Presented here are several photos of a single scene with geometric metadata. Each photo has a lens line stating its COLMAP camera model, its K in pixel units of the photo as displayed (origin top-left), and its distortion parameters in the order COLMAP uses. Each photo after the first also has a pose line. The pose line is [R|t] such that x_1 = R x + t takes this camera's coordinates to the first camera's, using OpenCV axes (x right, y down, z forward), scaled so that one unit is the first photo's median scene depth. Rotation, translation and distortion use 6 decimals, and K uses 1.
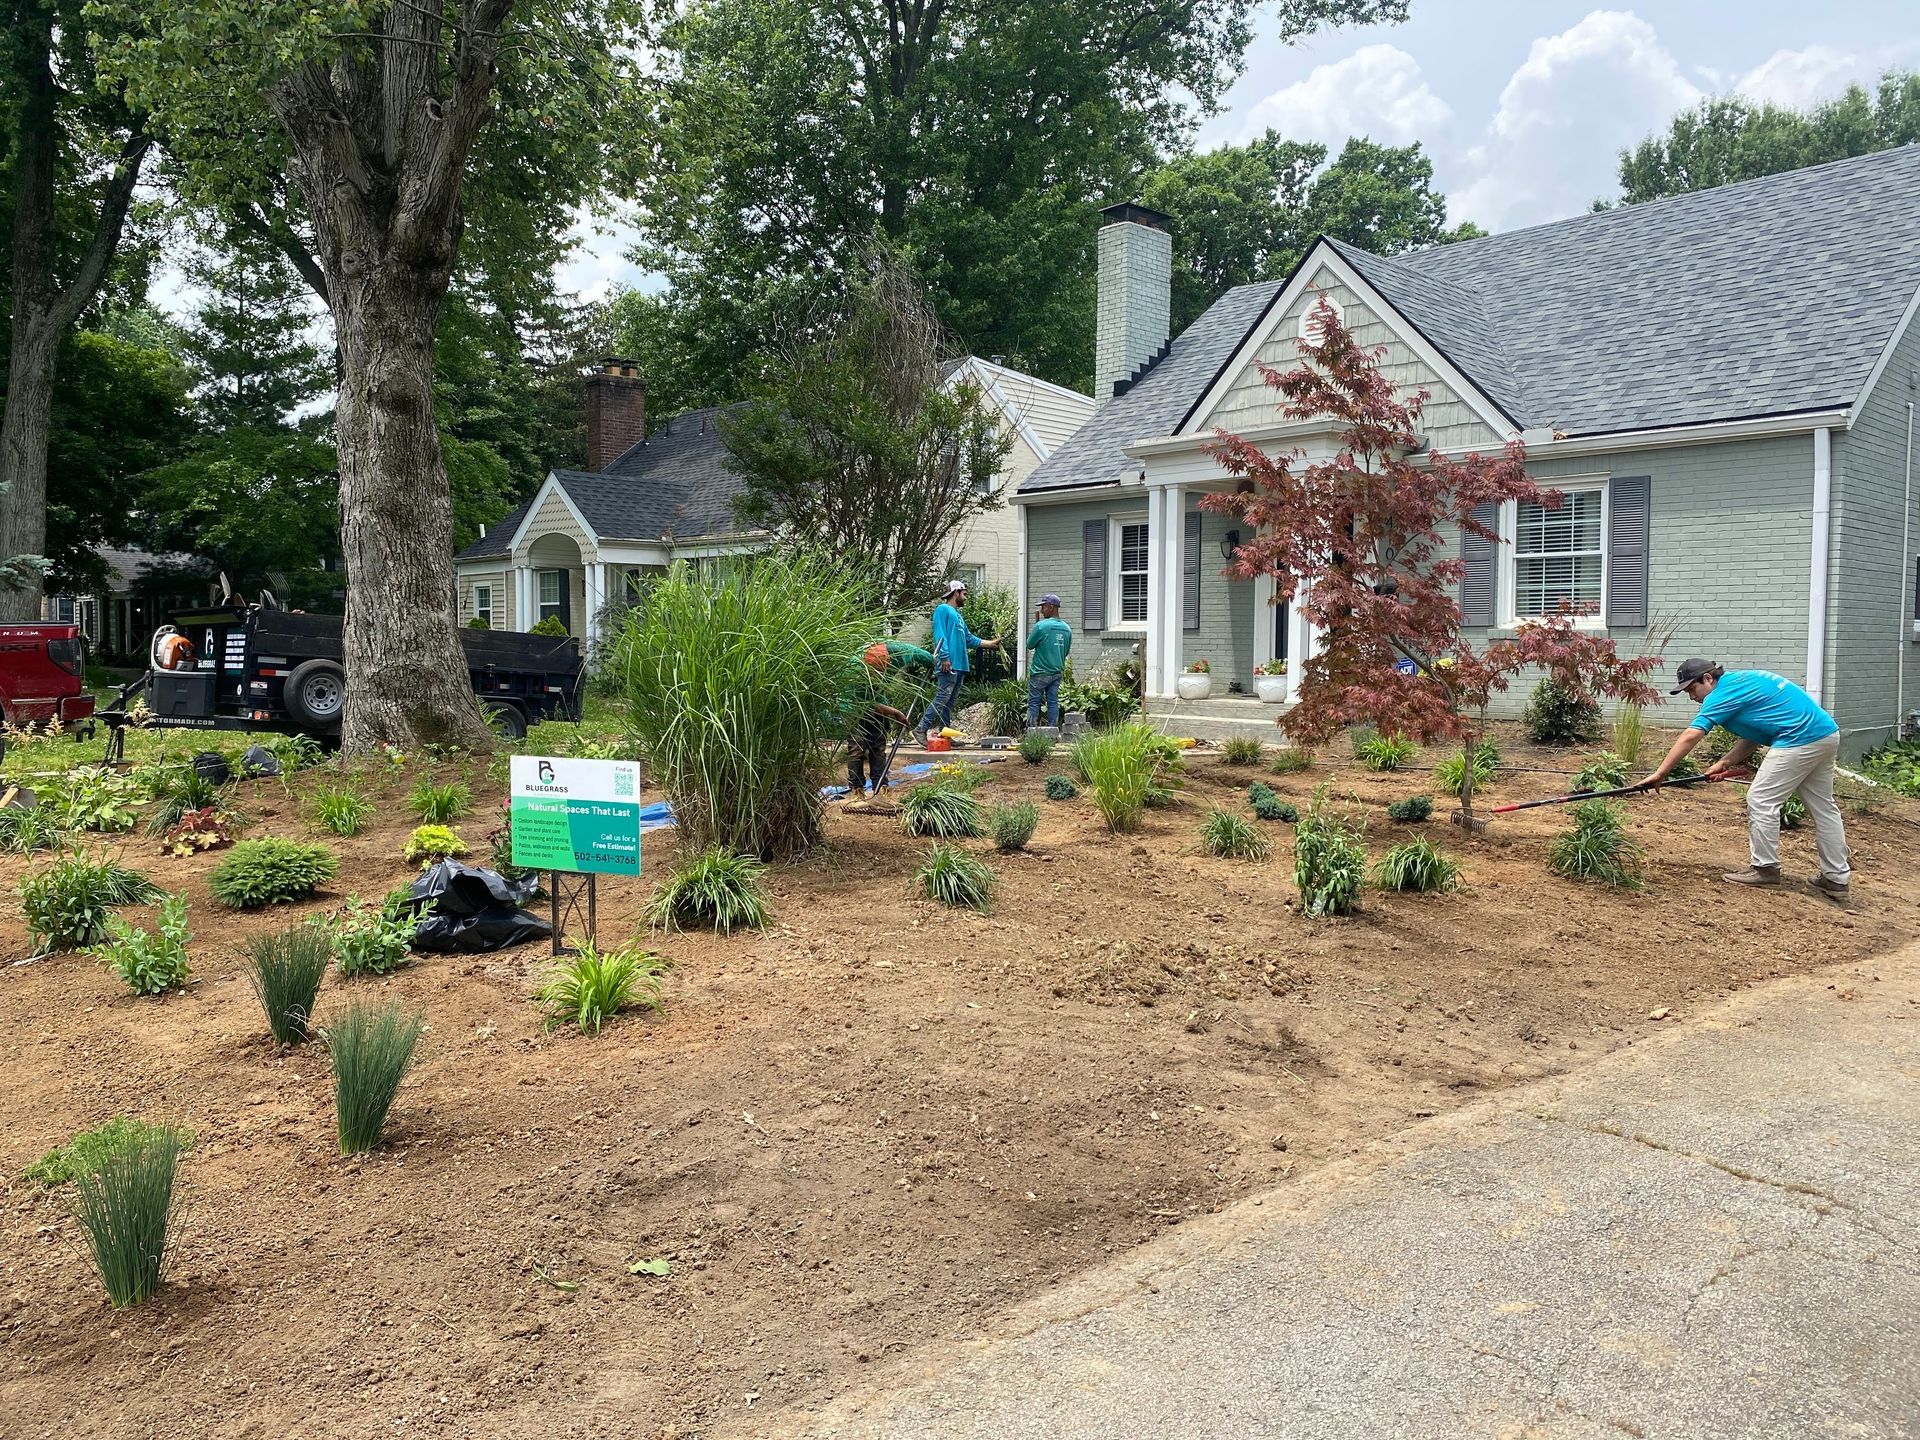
lens RADIAL K [[1433.4, 0, 946.2], [0, 1433.4, 724.9], [0, 0, 1]] dist [0.030429, -0.028408]
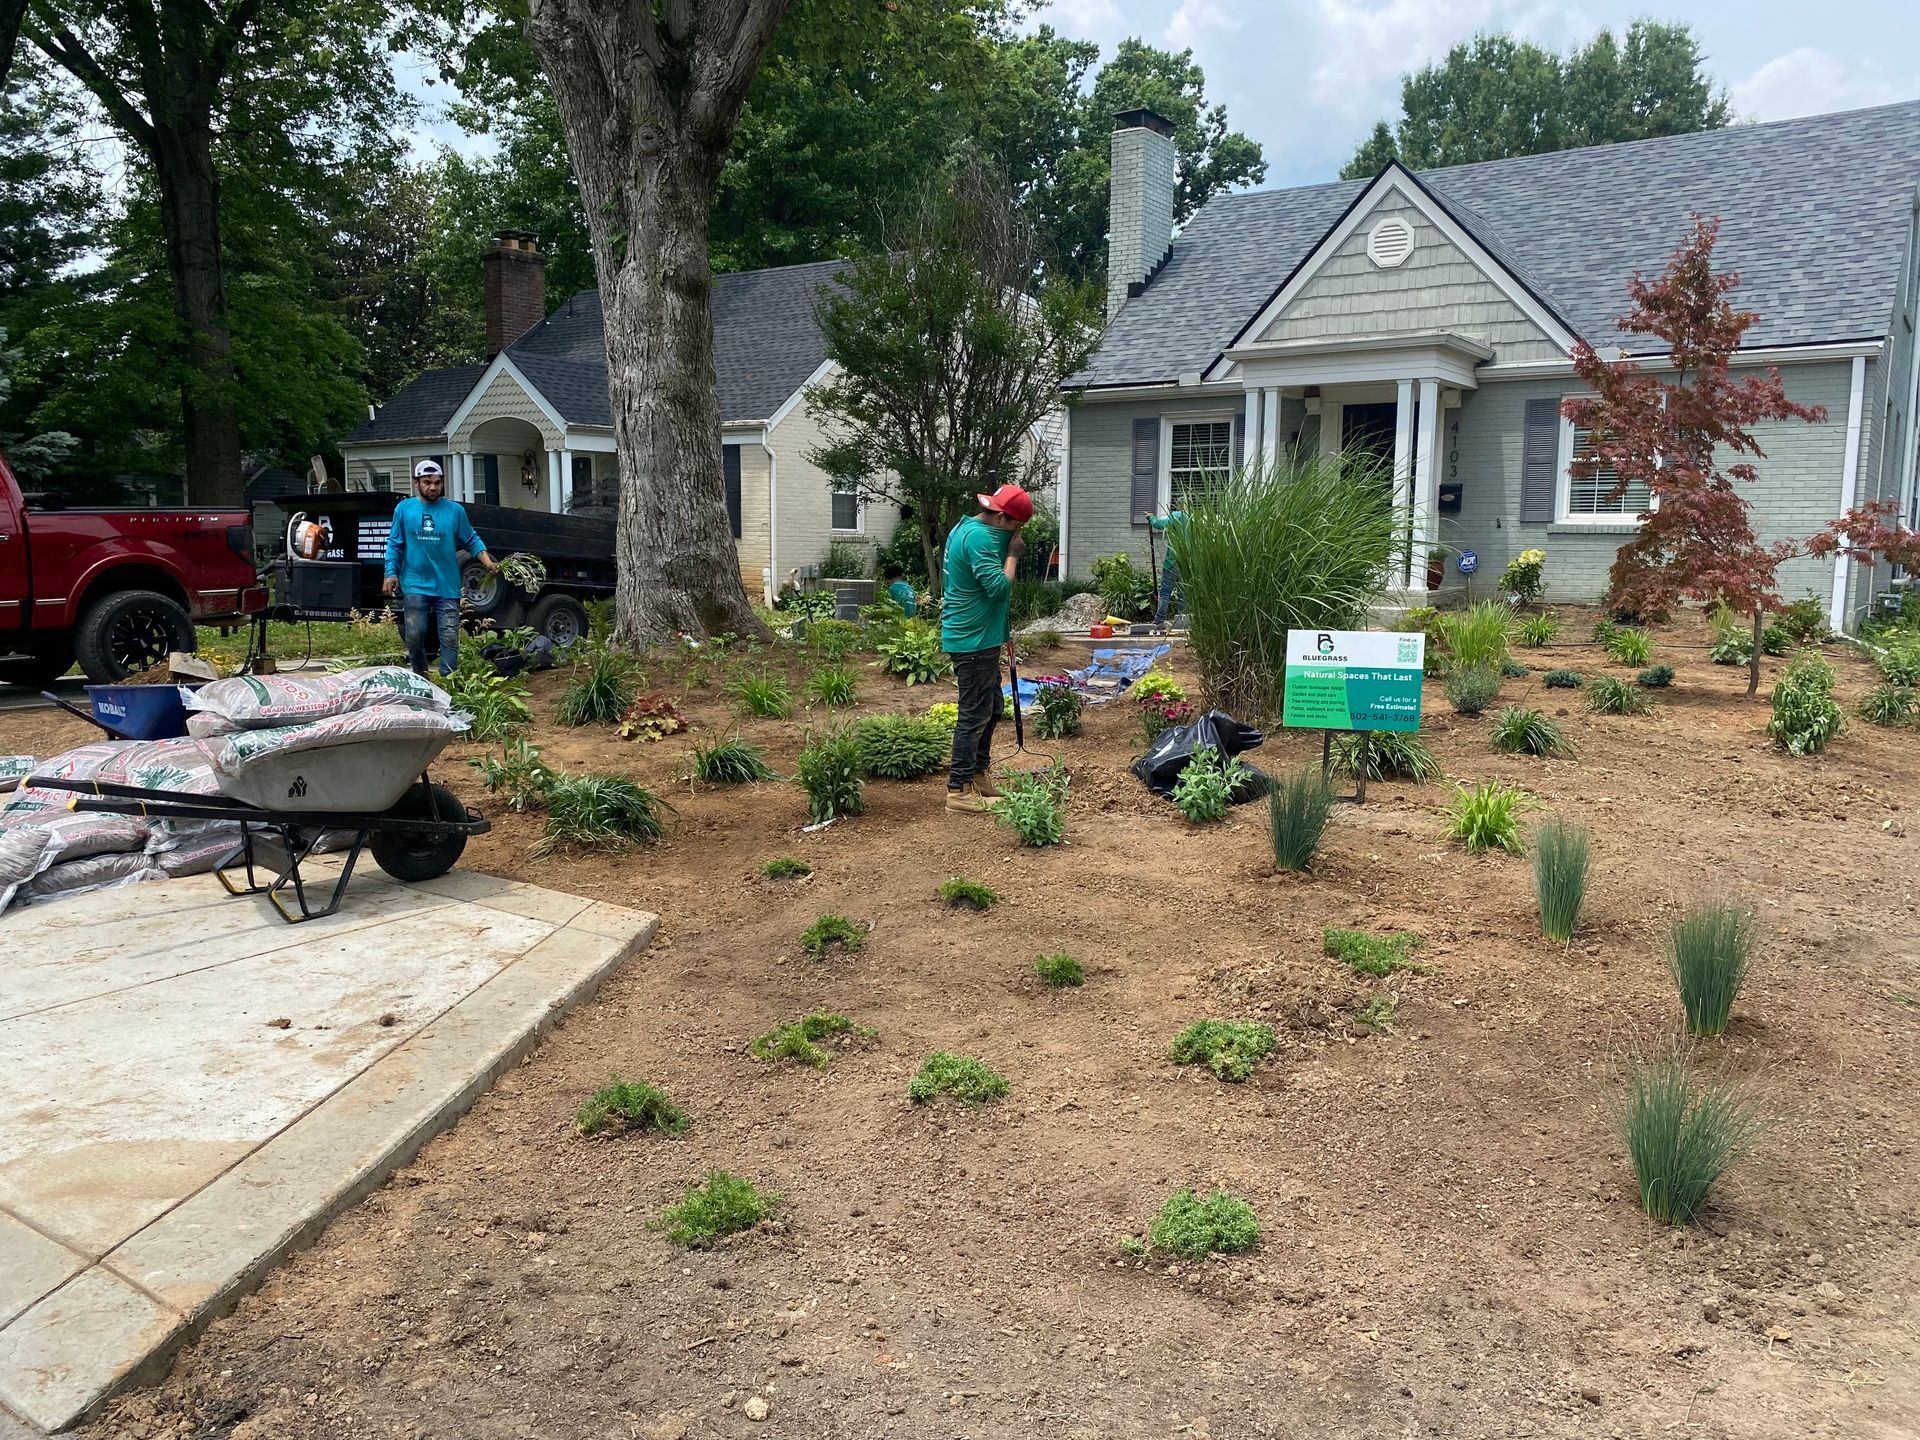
lens RADIAL K [[1433.4, 0, 970.7], [0, 1433.4, 733.6], [0, 0, 1]] dist [0.030429, -0.028408]
pose [[0.975023, -0.026177, 0.220554, -0.319587], [0.008850, 0.996820, 0.079187, 0.004390], [-0.221926, -0.075257, 0.972155, -0.021969]]
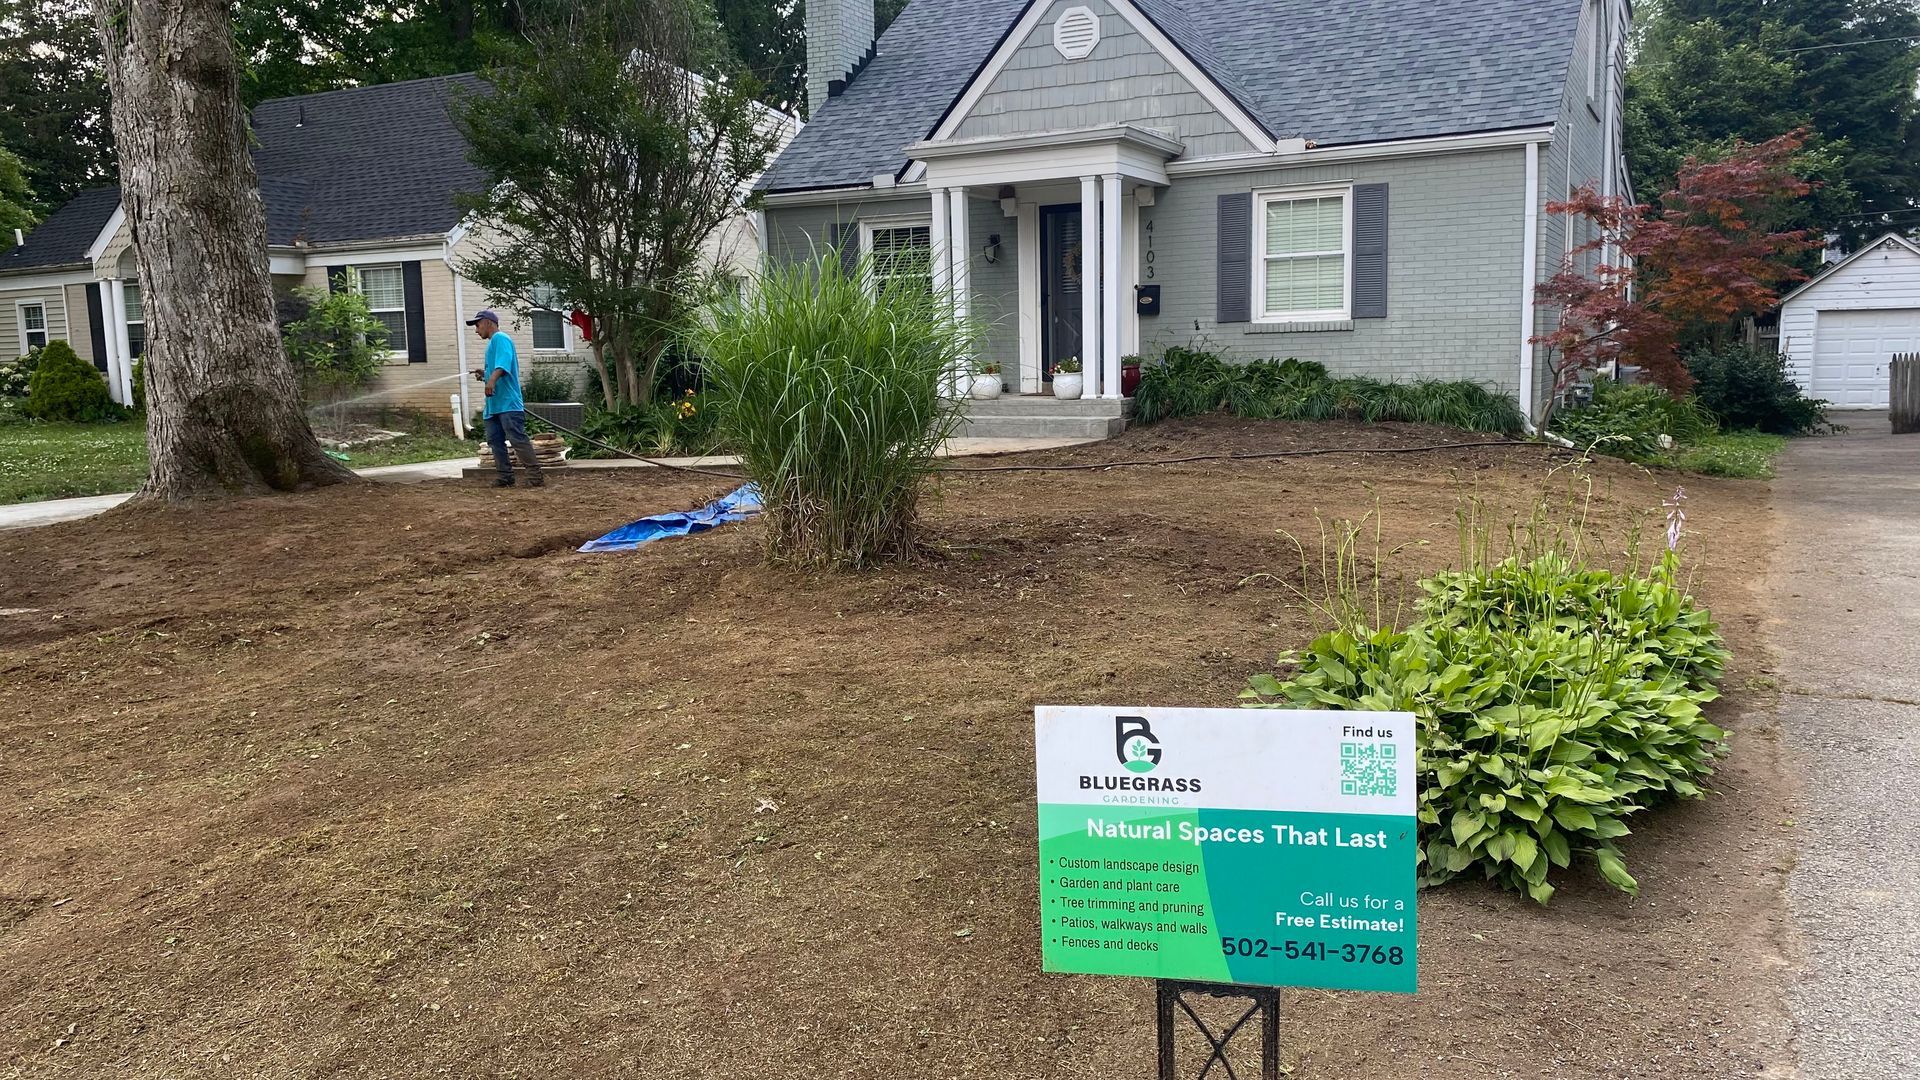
lens RADIAL K [[1435.7, 0, 961.7], [0, 1435.7, 547.1], [0, 0, 1]] dist [0.029432, -0.031929]
pose [[0.941230, -0.070711, 0.330282, -0.200082], [0.045917, 0.995550, 0.082289, 0.003211], [-0.334631, -0.062287, 0.940288, 0.025054]]
